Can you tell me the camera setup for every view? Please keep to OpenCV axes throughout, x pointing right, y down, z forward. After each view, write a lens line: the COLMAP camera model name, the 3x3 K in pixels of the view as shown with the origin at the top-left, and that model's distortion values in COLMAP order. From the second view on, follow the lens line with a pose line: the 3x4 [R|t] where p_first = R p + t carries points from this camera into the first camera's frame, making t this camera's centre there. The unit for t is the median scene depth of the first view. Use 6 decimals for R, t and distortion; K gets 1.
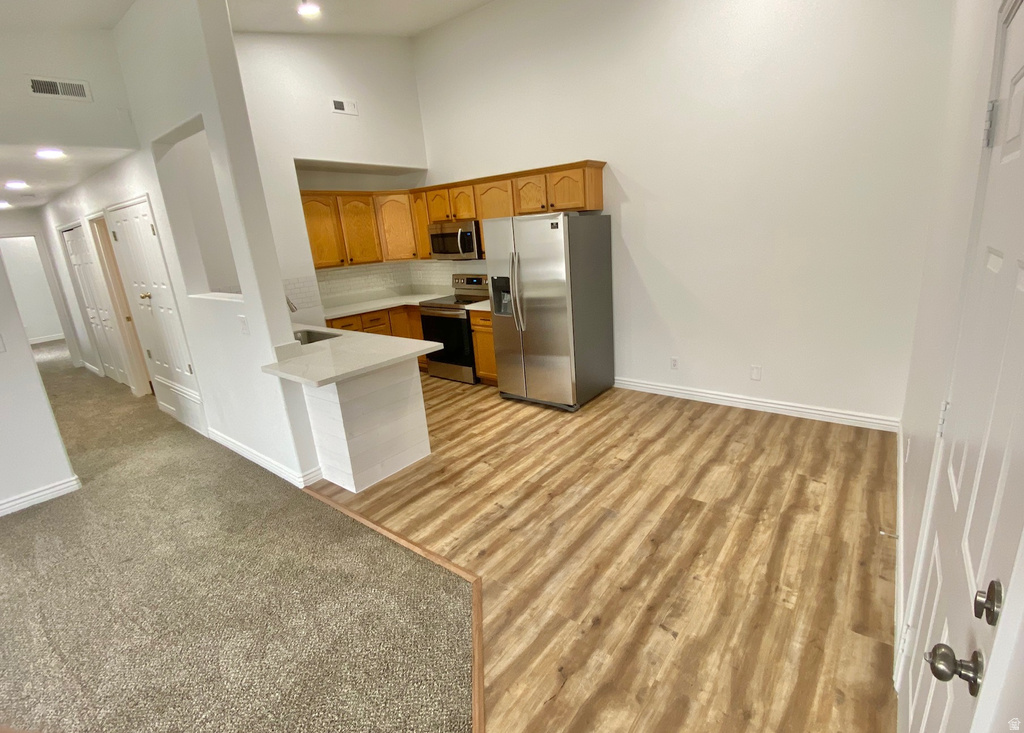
lens RADIAL K [[455.3, 0, 554.0], [0, 455.3, 357.7], [0, 0, 1]] dist [0.001149, -0.000587]
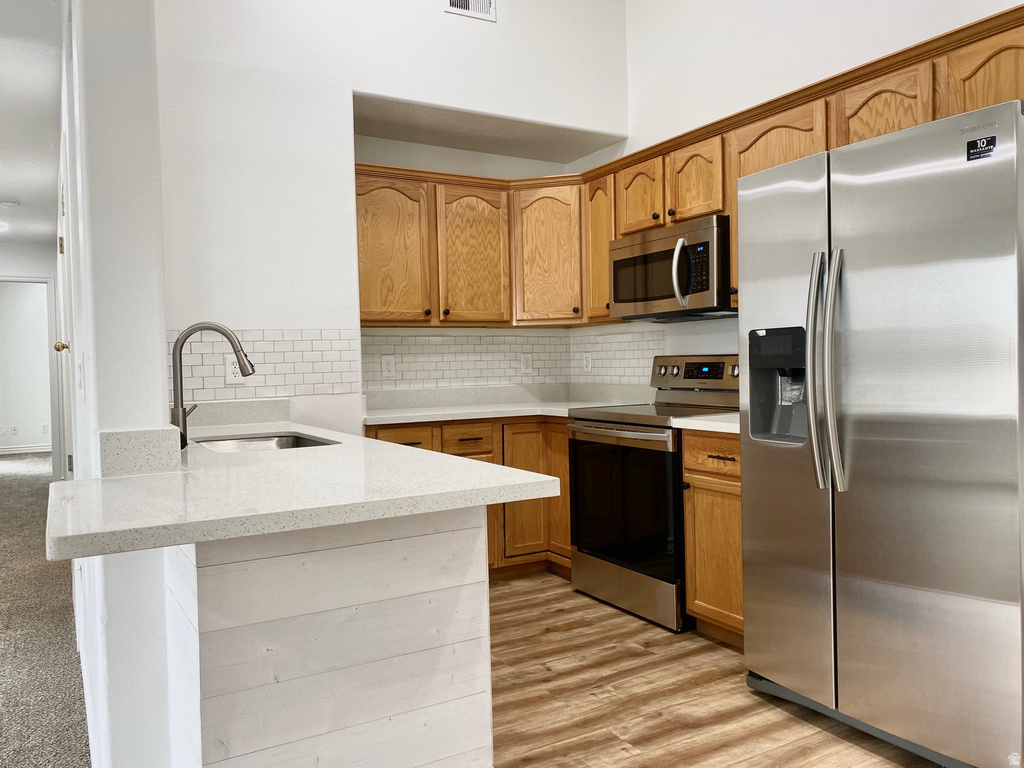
lens RADIAL K [[777.8, 0, 510.5], [0, 777.8, 376.7], [0, 0, 1]] dist [0.009788, -0.011726]
pose [[0.907335, 0.047166, -0.417755, -0.045047], [-0.145737, 0.967358, -0.207313, 0.008394], [0.394341, 0.248984, 0.884591, 0.344443]]
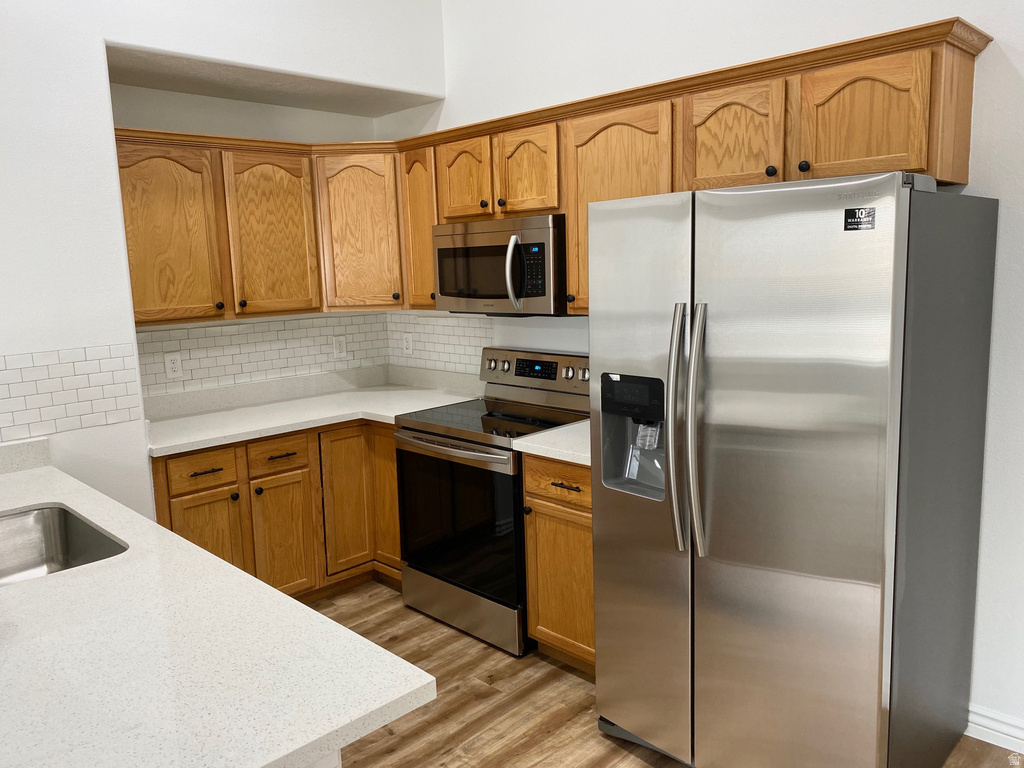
lens RADIAL K [[772.0, 0, 514.3], [0, 772.0, 372.4], [0, 0, 1]] dist [0.106325, -0.242247]
pose [[0.985478, 0.051945, -0.161661, -0.095800], [-0.071987, 0.990076, -0.120698, -0.092328], [0.153787, 0.130582, 0.979438, 0.383583]]
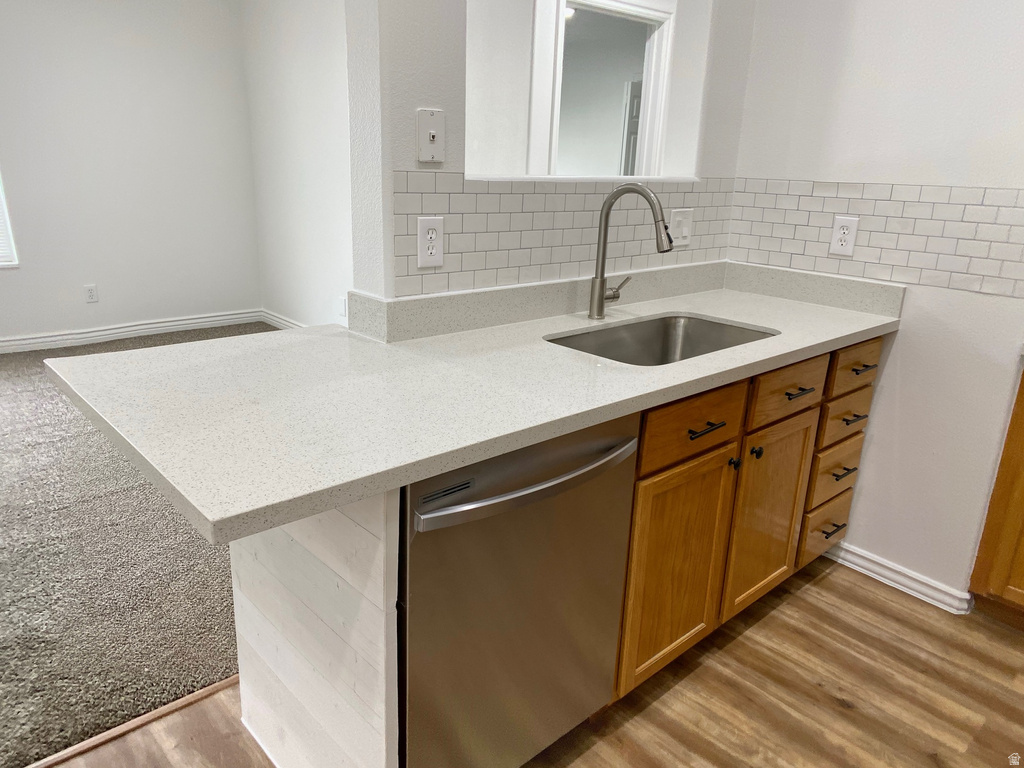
lens RADIAL K [[733.2, 0, 512.0], [0, 733.2, 384.0], [0, 0, 1]] dist [0.009328, -0.000303]
pose [[-0.219509, 0.344256, -0.912855, -0.015225], [-0.289223, 0.870652, 0.397888, -0.149228], [0.931754, 0.351359, -0.091549, 0.724079]]
